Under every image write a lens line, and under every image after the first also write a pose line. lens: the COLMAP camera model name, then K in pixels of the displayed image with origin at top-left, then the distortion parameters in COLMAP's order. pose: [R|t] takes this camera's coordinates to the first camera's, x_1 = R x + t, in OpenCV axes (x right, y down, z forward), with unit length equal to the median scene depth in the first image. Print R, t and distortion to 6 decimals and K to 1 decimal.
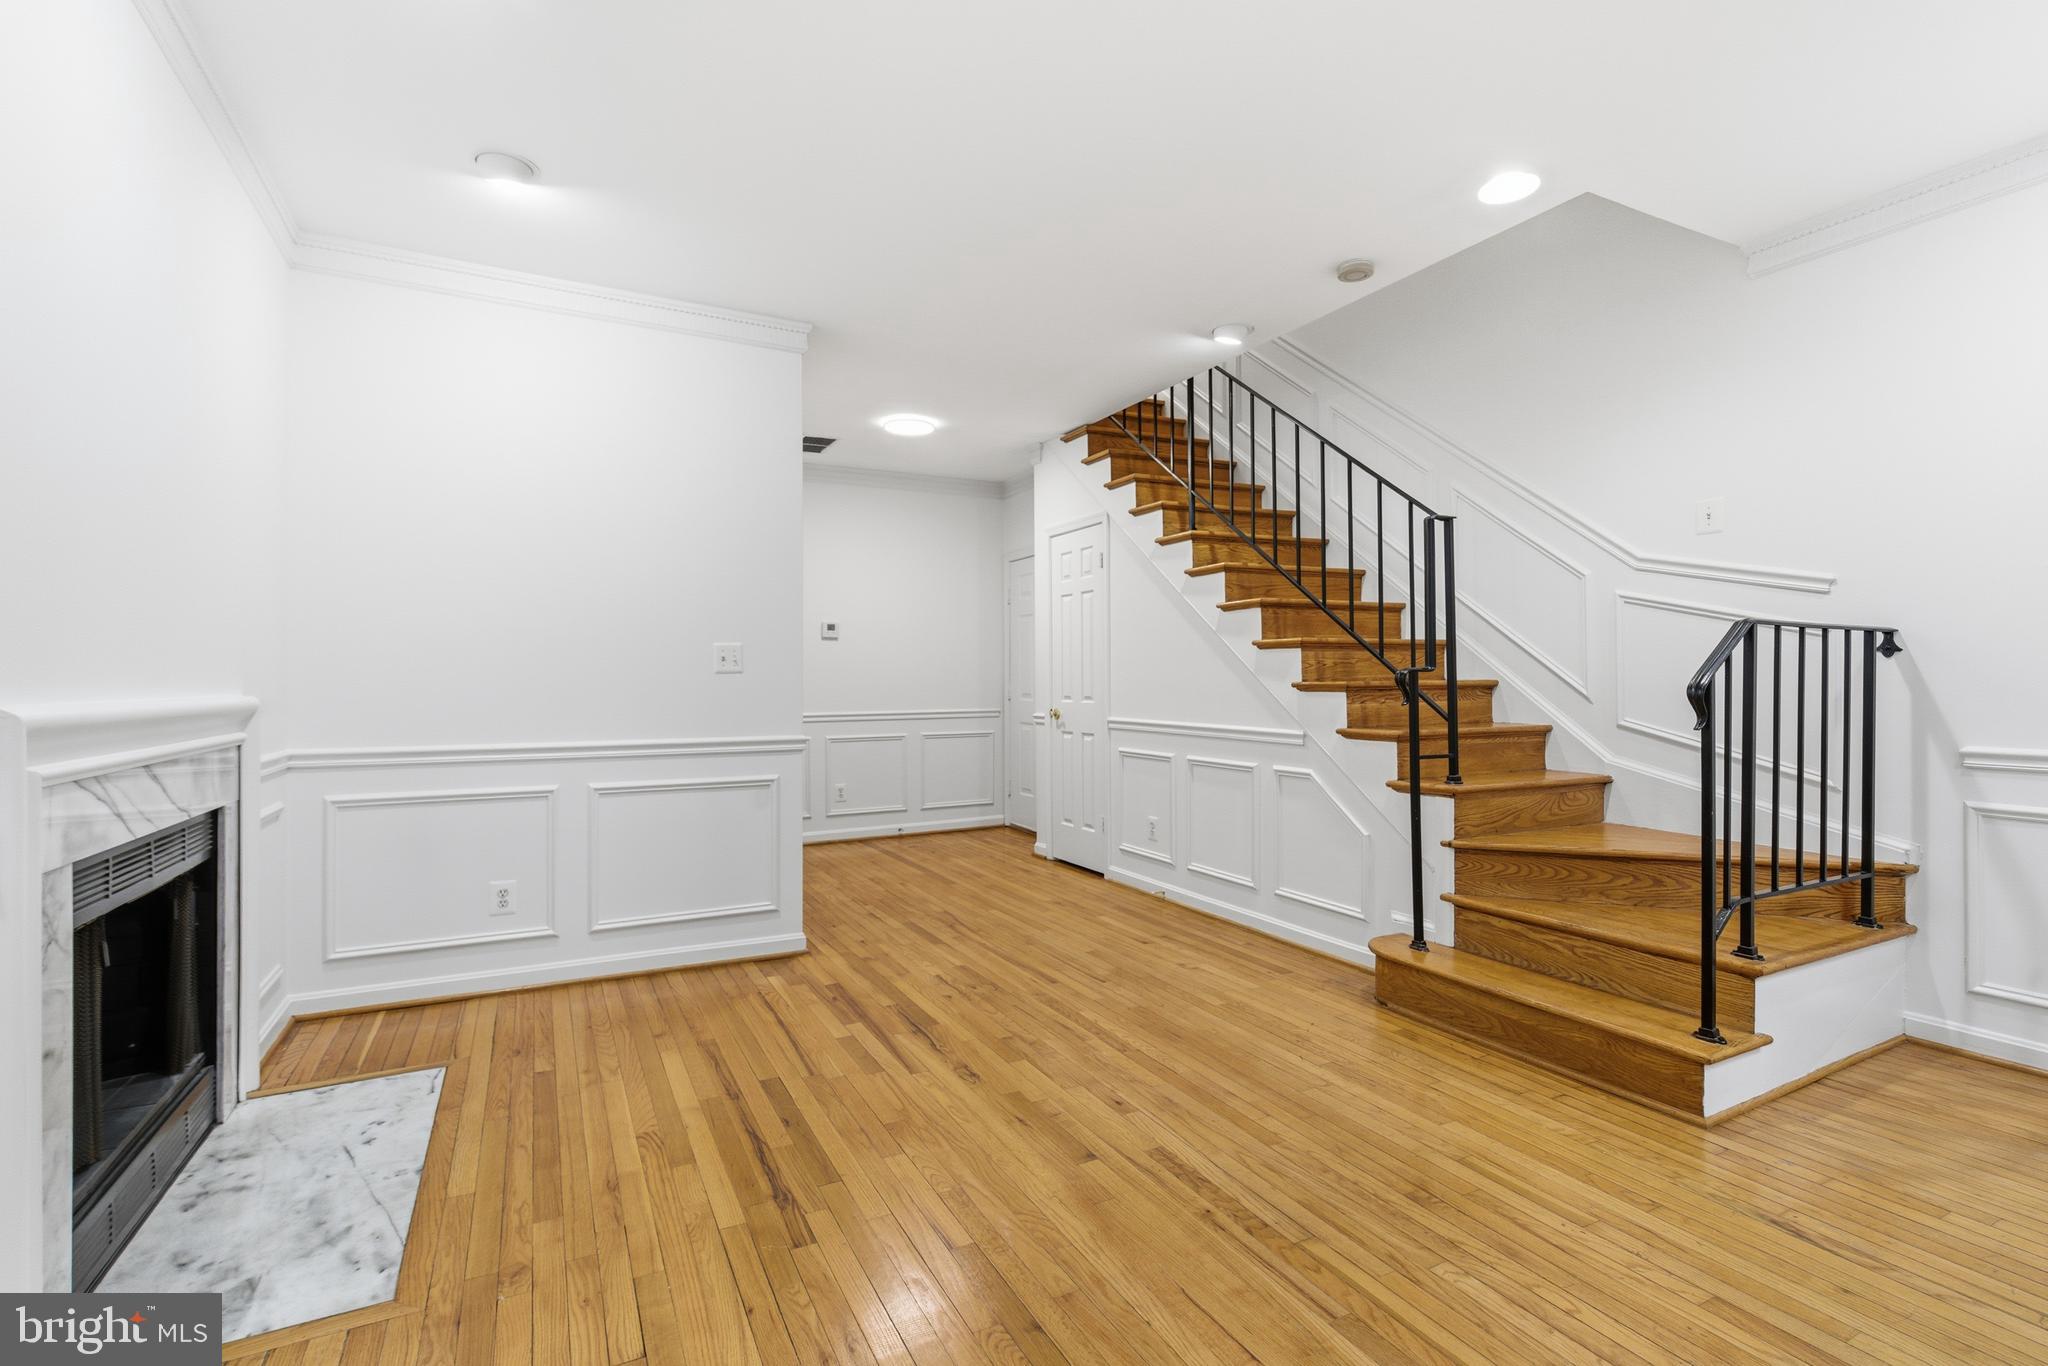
lens RADIAL K [[937.6, 0, 1016.8], [0, 937.6, 680.6], [0, 0, 1]] dist [0.002393, -0.001434]
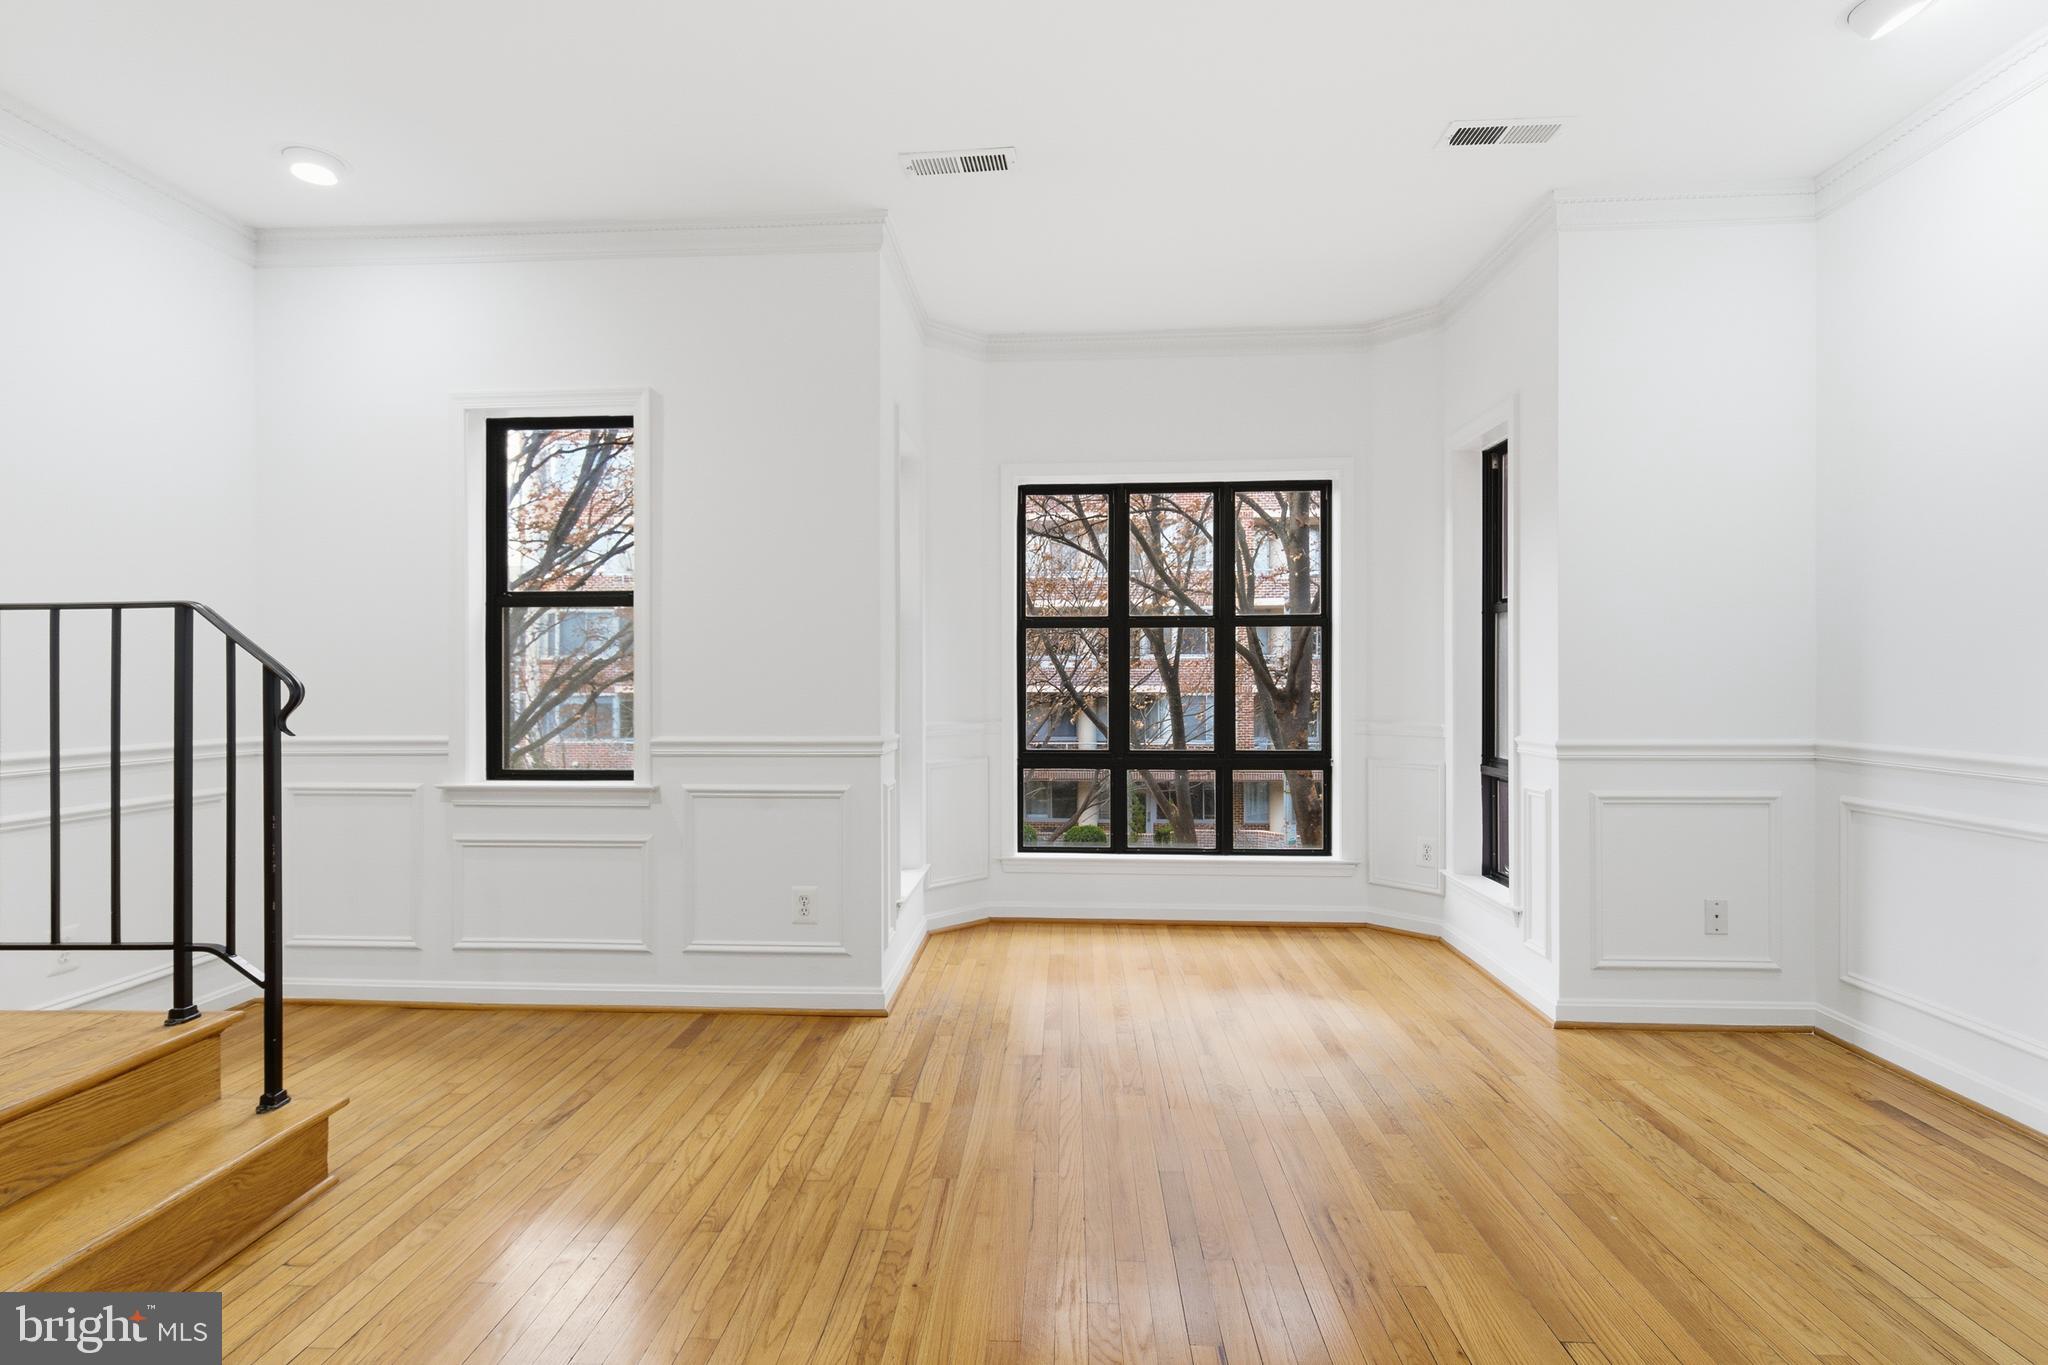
lens RADIAL K [[937.6, 0, 1016.8], [0, 937.6, 680.1], [0, 0, 1]] dist [0.002393, -0.001434]
pose [[-0.863269, 0.005203, 0.504717, -0.179626], [0.004924, 0.999986, -0.001886, 0.004817], [-0.504720, 0.000857, -0.863283, 0.961590]]
